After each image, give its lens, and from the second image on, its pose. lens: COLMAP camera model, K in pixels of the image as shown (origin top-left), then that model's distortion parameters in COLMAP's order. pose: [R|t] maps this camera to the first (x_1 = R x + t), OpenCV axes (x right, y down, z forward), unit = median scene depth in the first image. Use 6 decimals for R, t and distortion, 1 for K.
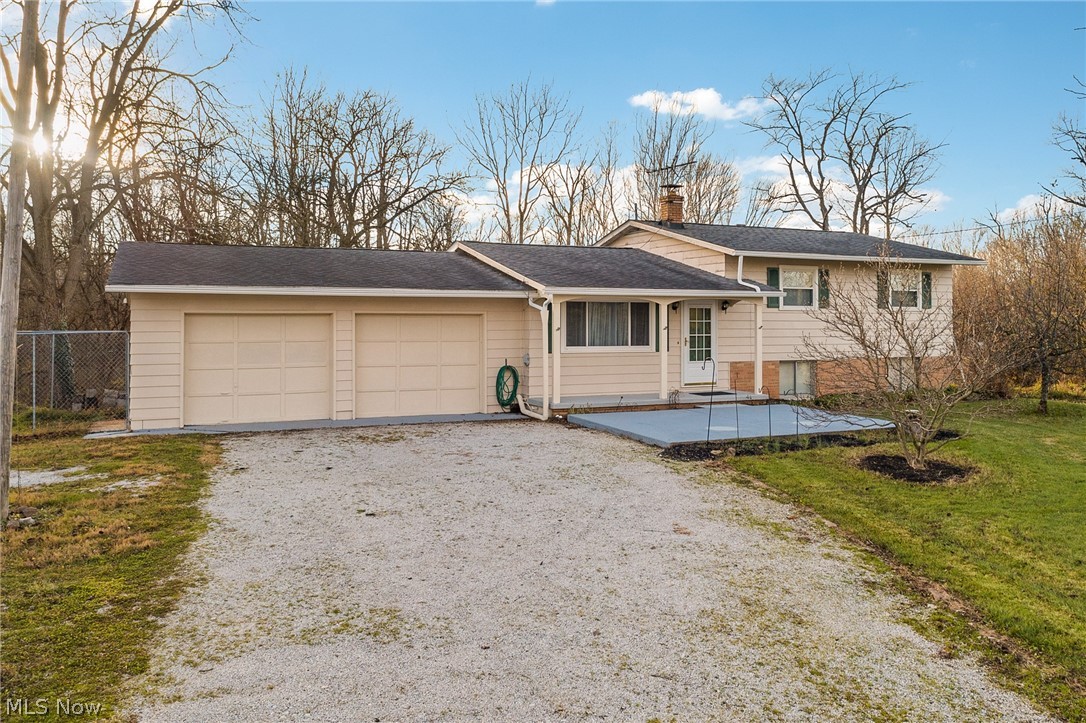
lens RADIAL K [[871.7, 0, 541.5], [0, 871.7, 326.6], [0, 0, 1]] dist [-0.044532, -0.001638]
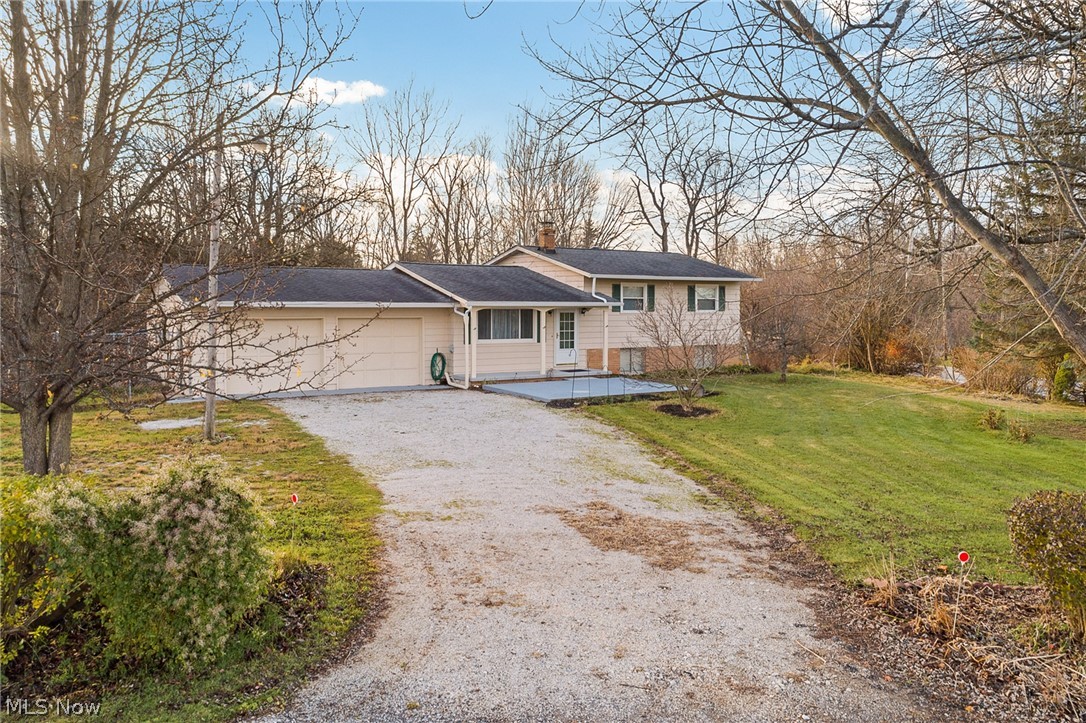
lens RADIAL K [[871.7, 0, 541.5], [0, 871.7, 326.6], [0, 0, 1]] dist [-0.044532, -0.001638]
pose [[0.988002, 0.000022, 0.154440, -0.089615], [-0.003586, 0.999734, 0.022802, -0.031941], [-0.154398, -0.023082, 0.987739, -0.458311]]
